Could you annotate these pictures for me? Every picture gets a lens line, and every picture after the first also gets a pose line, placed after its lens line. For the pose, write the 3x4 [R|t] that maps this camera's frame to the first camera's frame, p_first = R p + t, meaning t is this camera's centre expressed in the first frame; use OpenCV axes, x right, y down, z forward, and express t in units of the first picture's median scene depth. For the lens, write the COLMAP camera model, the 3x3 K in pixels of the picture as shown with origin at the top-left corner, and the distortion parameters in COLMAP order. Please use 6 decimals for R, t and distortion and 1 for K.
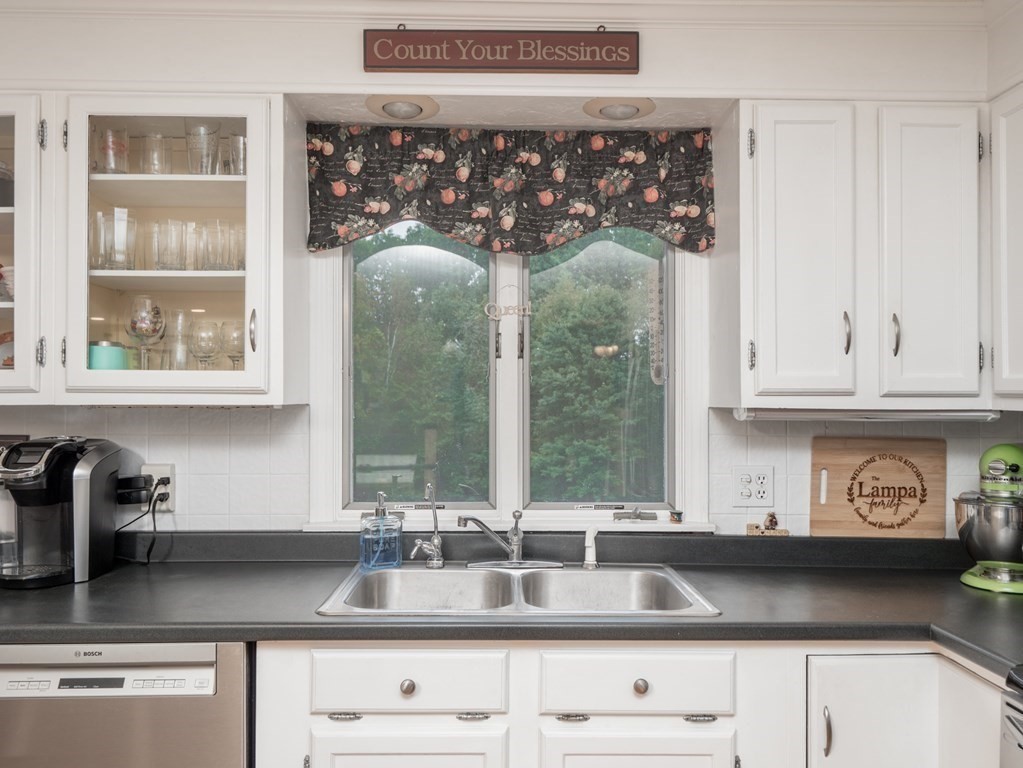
lens RADIAL K [[826.3, 0, 511.5], [0, 826.3, 384.0], [0, 0, 1]] dist [0.006869, -0.000838]
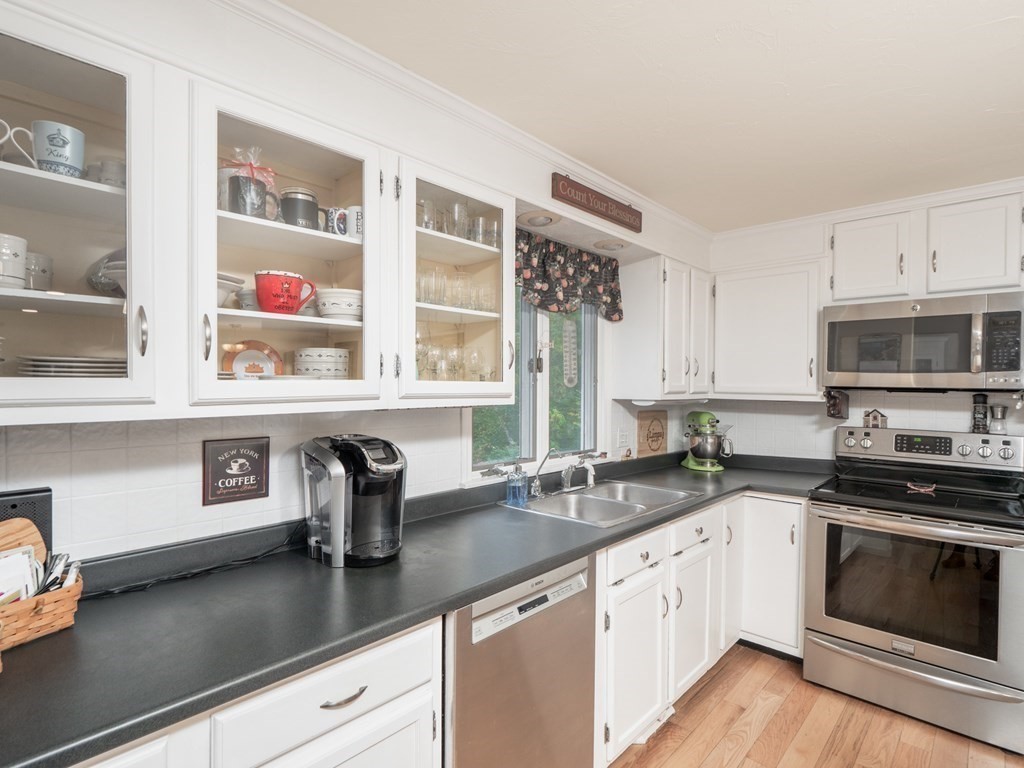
lens RADIAL K [[522.9, 0, 510.4], [0, 522.9, 386.3], [0, 0, 1]] dist [-0.008535, -0.001351]
pose [[0.704115, -0.002676, 0.710080, -0.874358], [-0.013851, 0.999751, 0.017502, -0.022304], [-0.709950, -0.022158, 0.703903, 0.299592]]
